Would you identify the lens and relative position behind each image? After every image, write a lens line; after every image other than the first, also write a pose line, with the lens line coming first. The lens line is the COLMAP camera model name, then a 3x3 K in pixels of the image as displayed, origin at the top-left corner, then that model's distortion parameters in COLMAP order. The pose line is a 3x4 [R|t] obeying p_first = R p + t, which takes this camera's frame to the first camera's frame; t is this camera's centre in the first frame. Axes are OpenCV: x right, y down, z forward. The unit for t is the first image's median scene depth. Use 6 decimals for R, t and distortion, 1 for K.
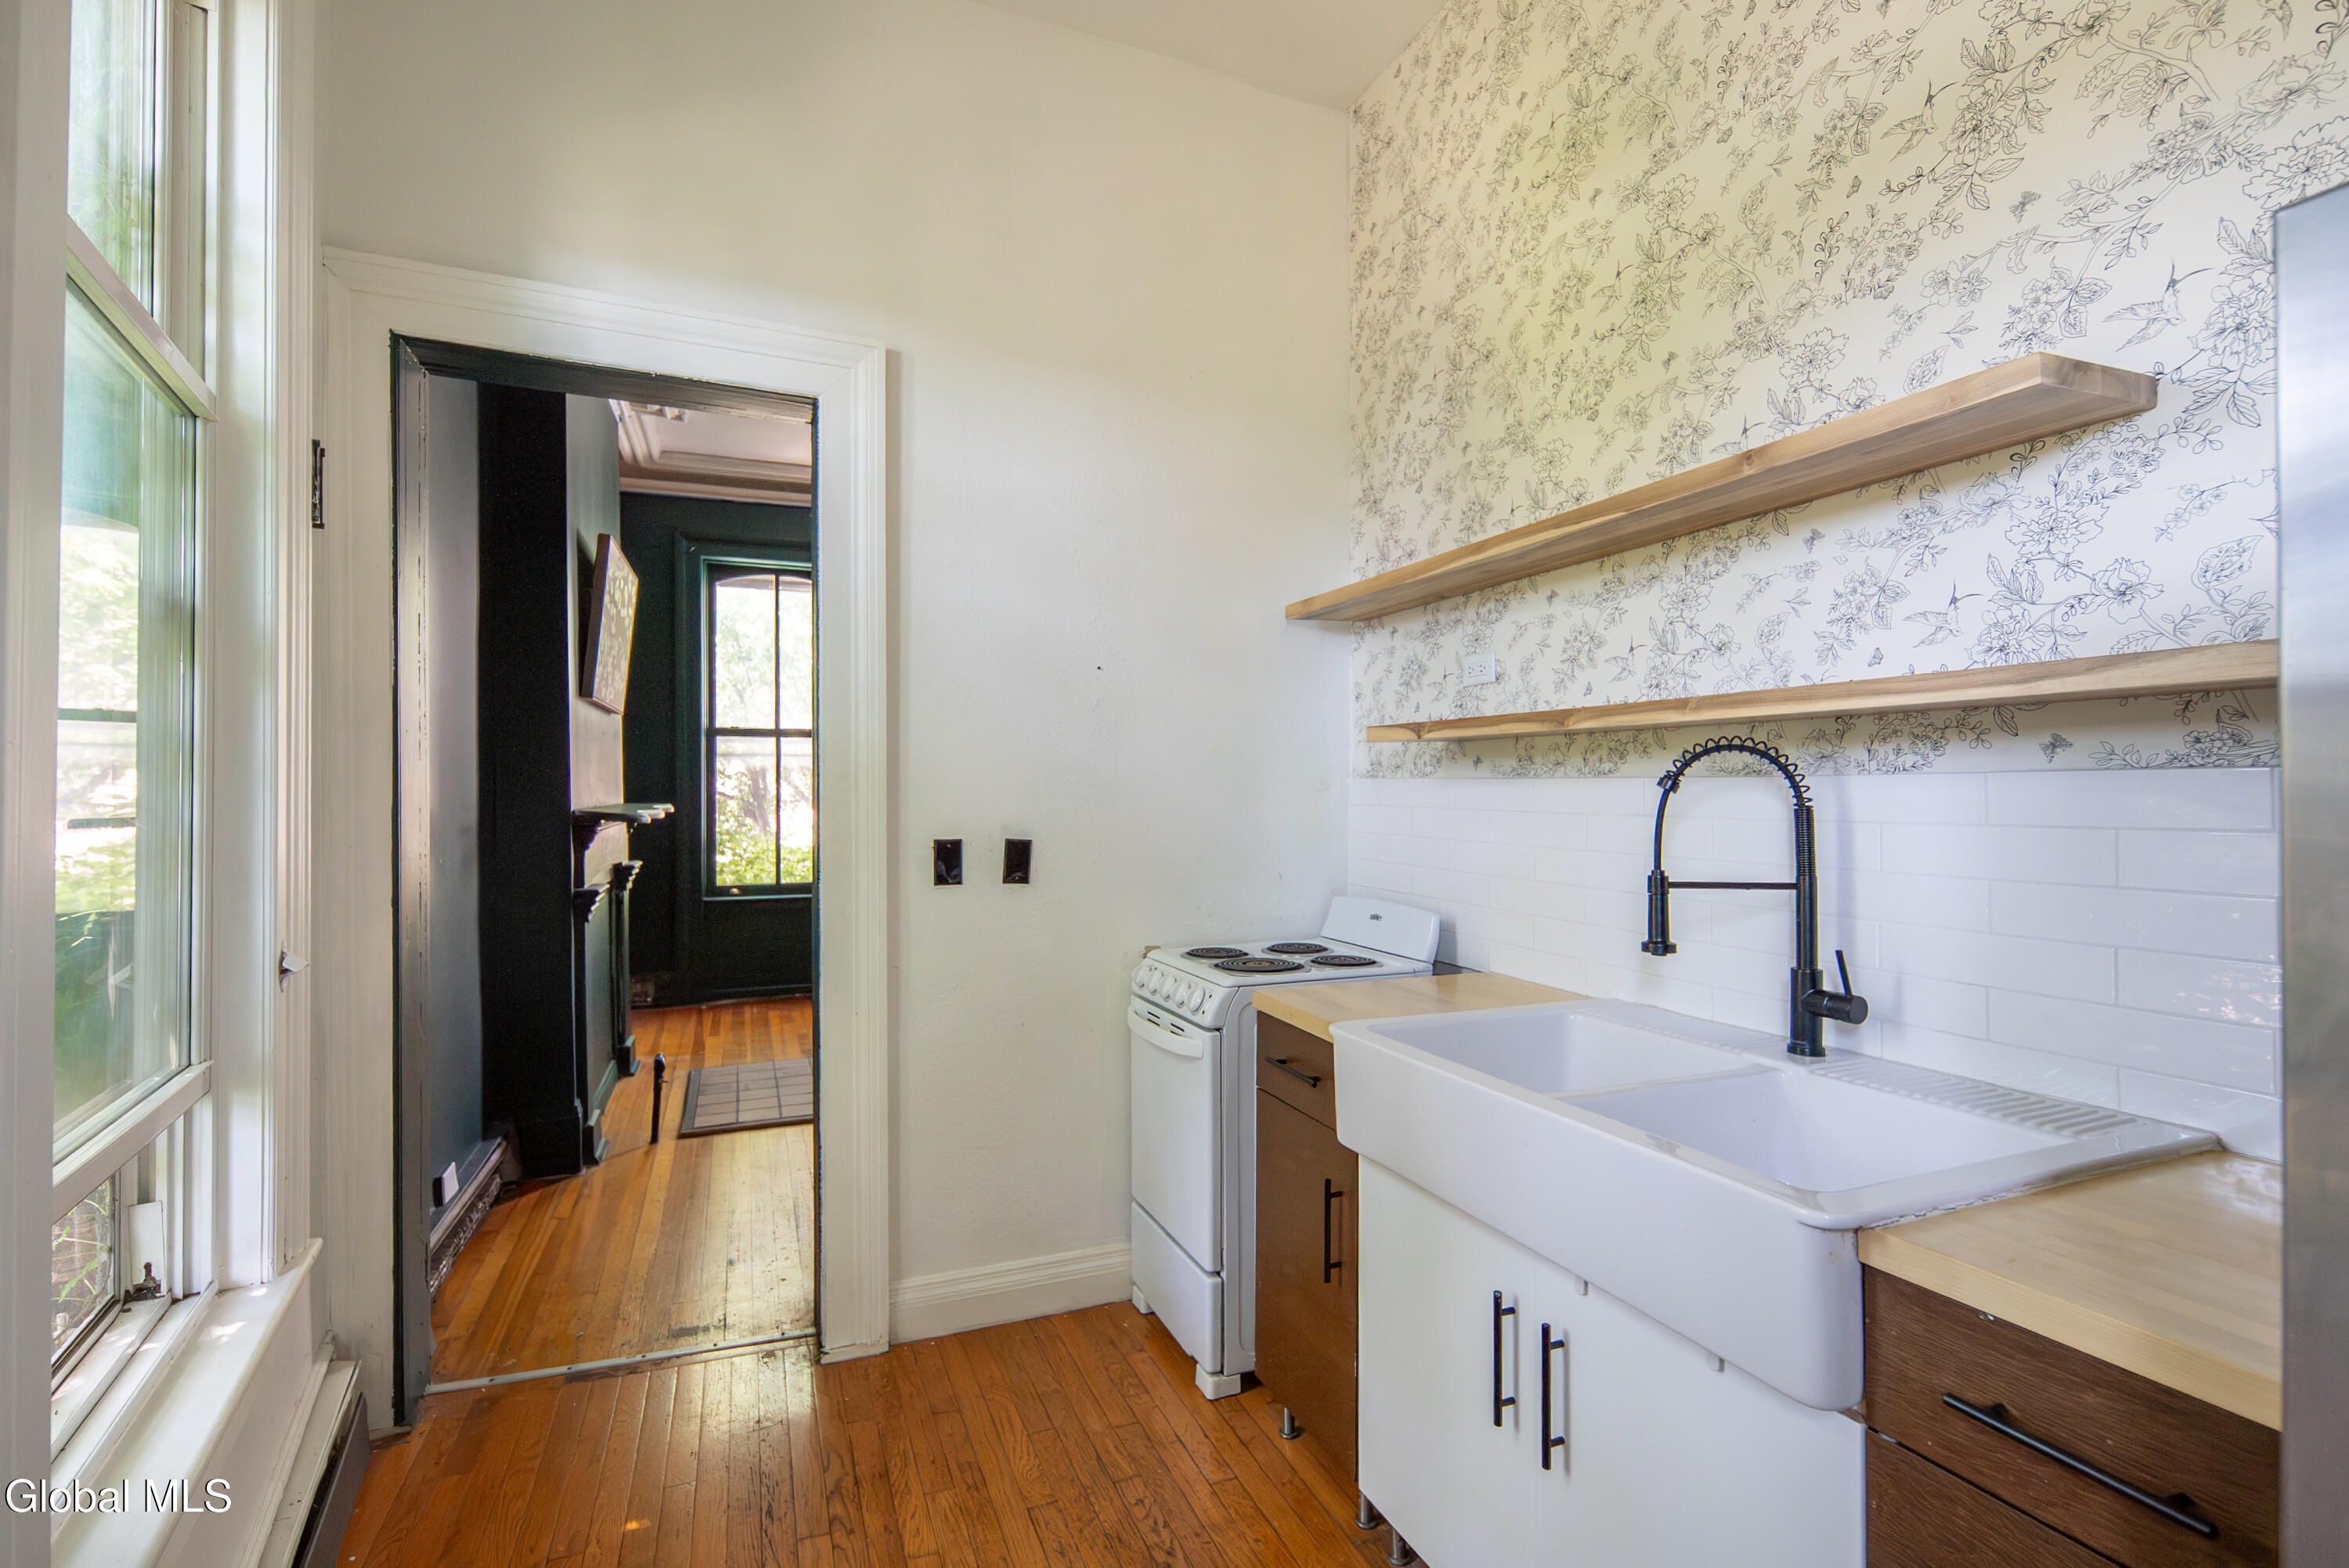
lens RADIAL K [[1035.9, 0, 1166.2], [0, 1035.9, 791.9], [0, 0, 1]] dist [0.002525, -0.000412]
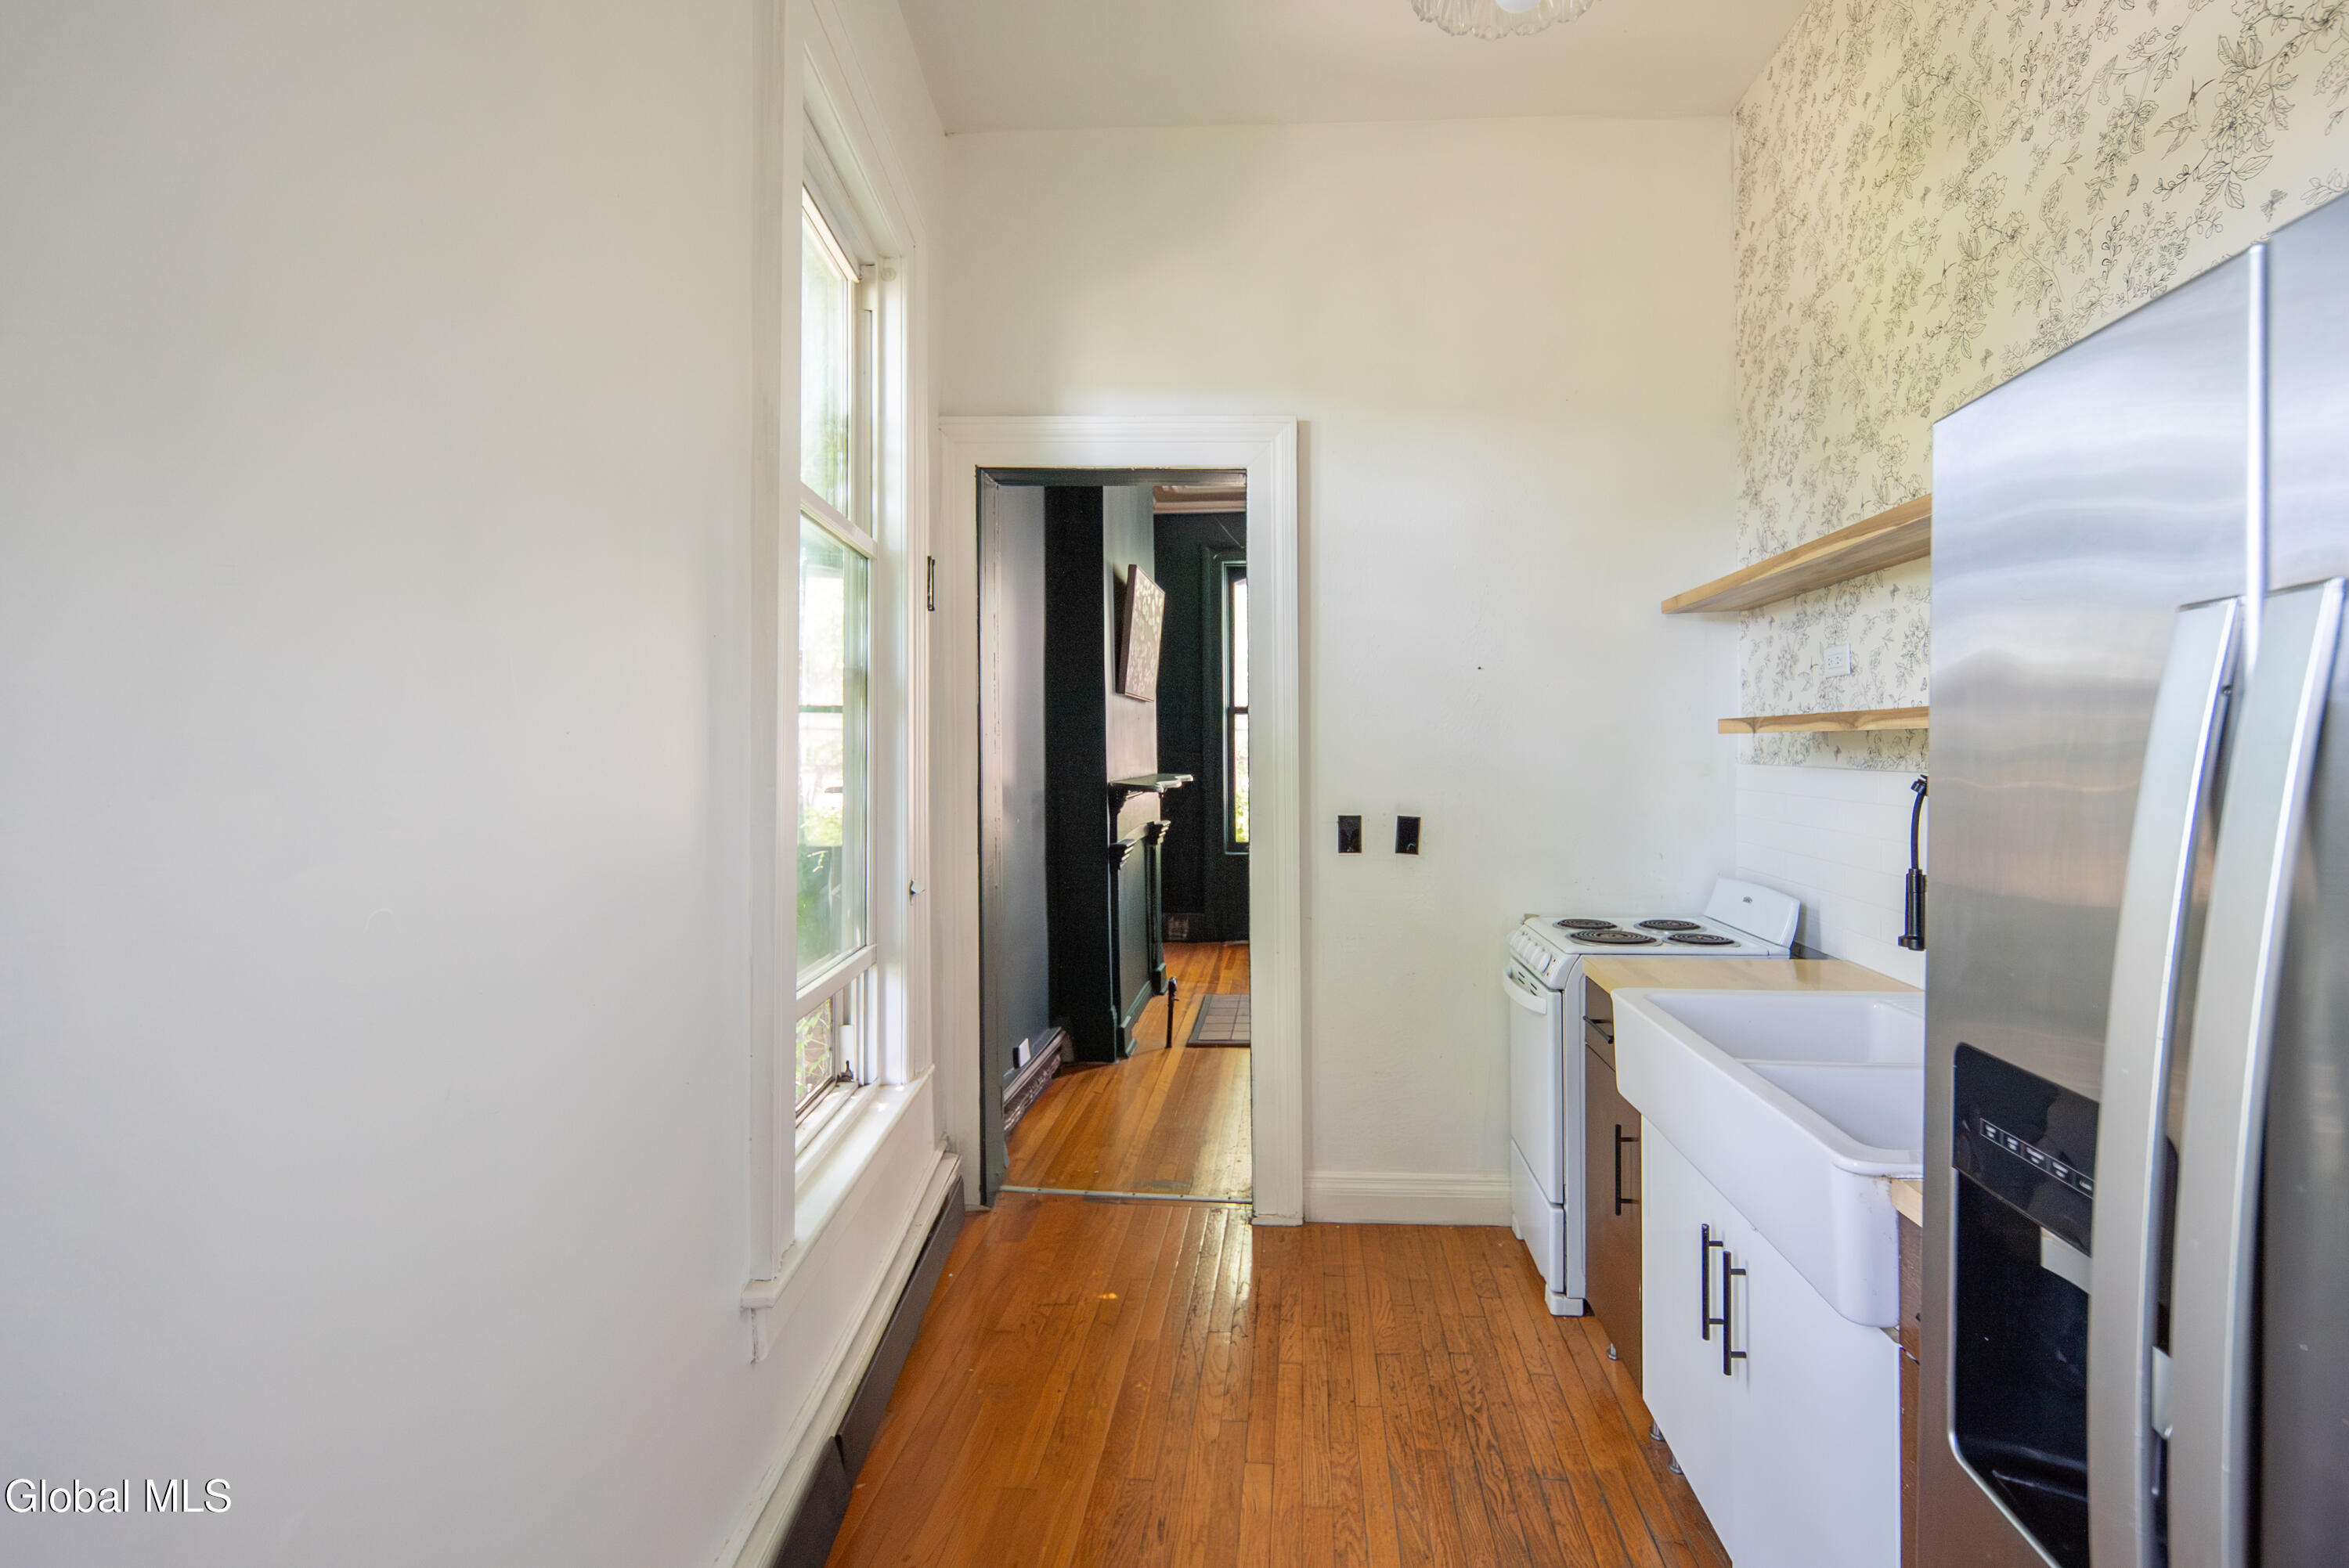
lens RADIAL K [[1016.5, 0, 1231.6], [0, 1016.5, 759.2], [0, 0, 1]] dist [0.000171, -0.000155]
pose [[0.905578, -0.000414, -0.424179, 0.199382], [0.002068, 0.999992, 0.003438, -0.028748], [0.424174, -0.003991, 0.905572, -0.160640]]
